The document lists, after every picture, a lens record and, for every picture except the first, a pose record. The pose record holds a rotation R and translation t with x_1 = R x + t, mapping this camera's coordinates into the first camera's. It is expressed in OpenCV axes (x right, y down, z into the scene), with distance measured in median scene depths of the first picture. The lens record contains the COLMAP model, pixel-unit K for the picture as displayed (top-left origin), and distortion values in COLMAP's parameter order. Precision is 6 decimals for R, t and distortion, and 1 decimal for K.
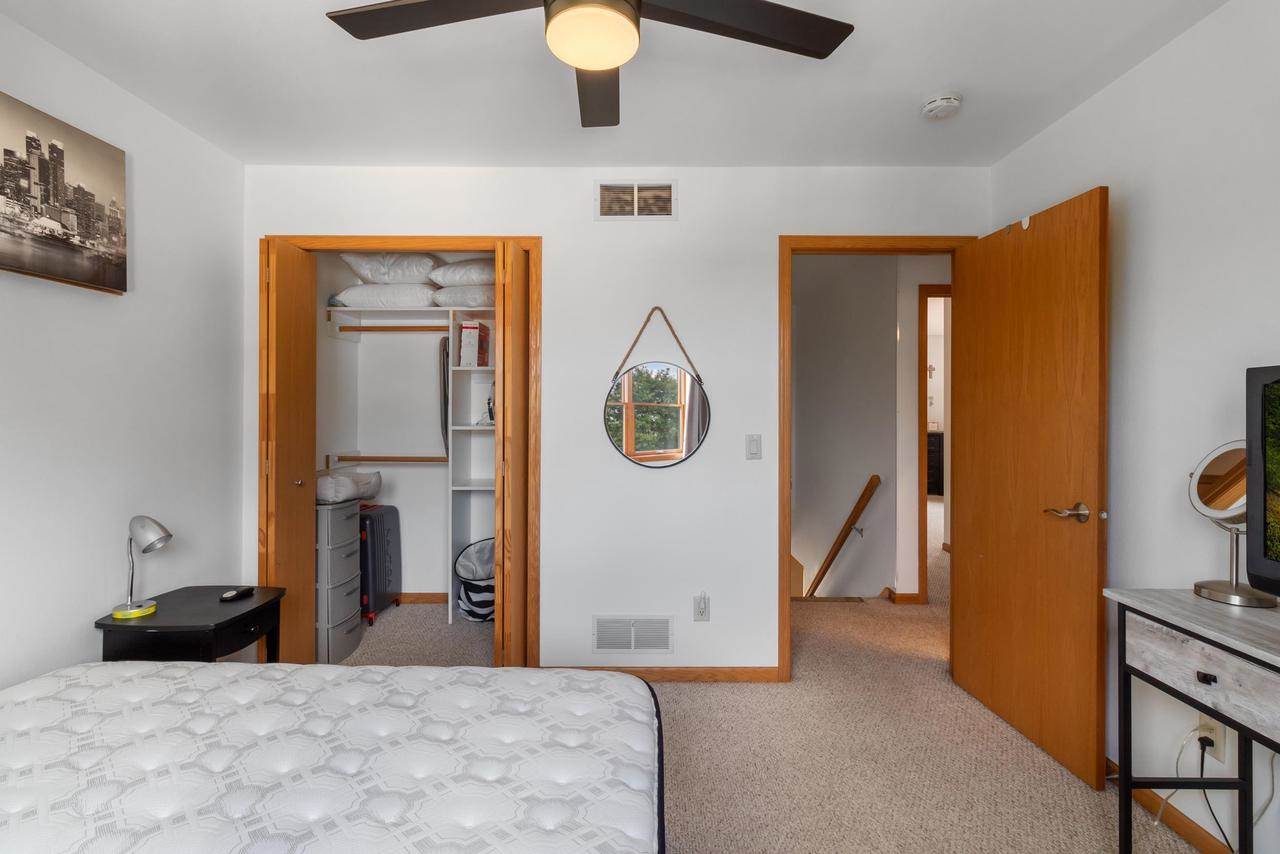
lens RADIAL K [[604.8, 0, 640.2], [0, 604.8, 417.8], [0, 0, 1]] dist [0.002671, 0.000491]
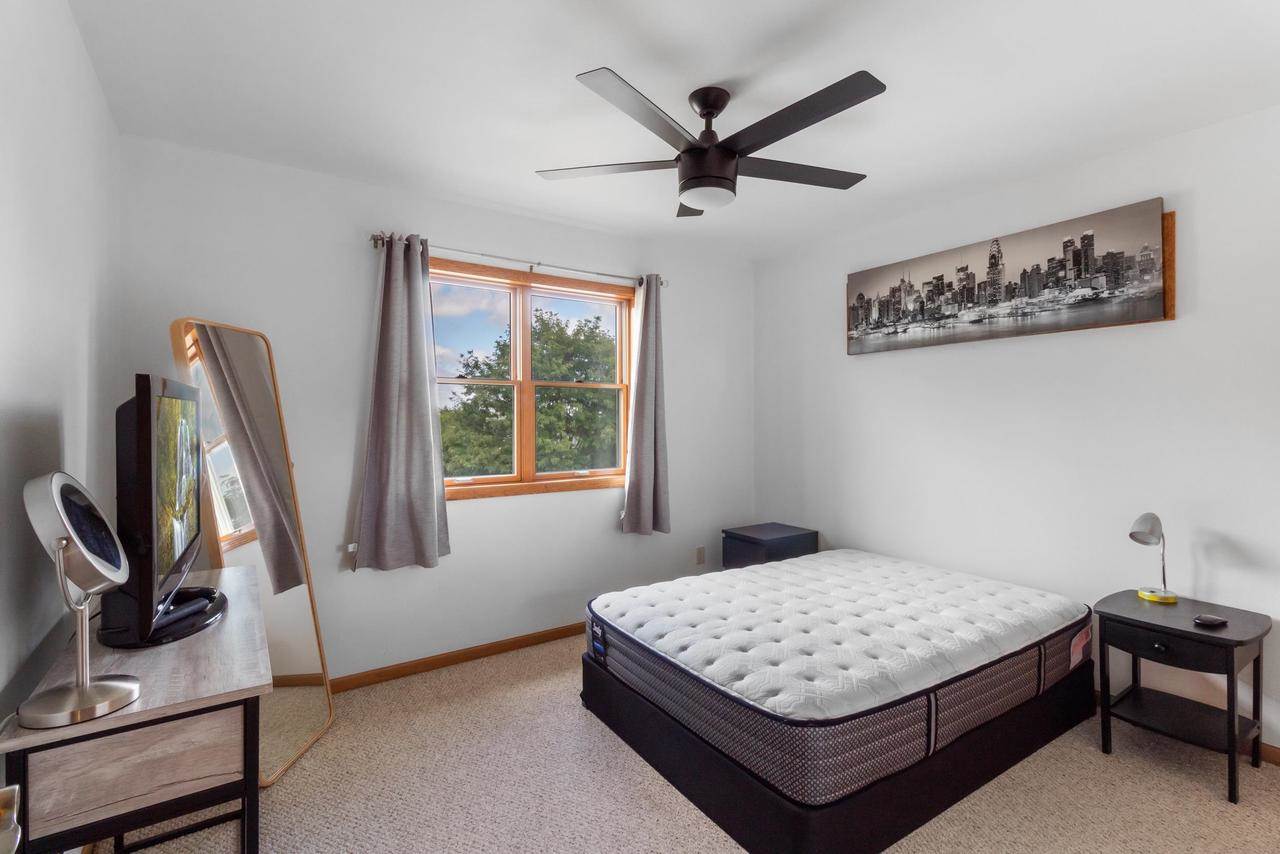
lens RADIAL K [[604.8, 0, 640.7], [0, 604.8, 419.5], [0, 0, 1]] dist [0.002671, 0.000491]
pose [[-0.828837, 0.006145, -0.559457, 0.706226], [-0.004364, 0.999838, 0.017446, -0.035711], [0.559474, 0.016901, -0.828676, 1.608597]]
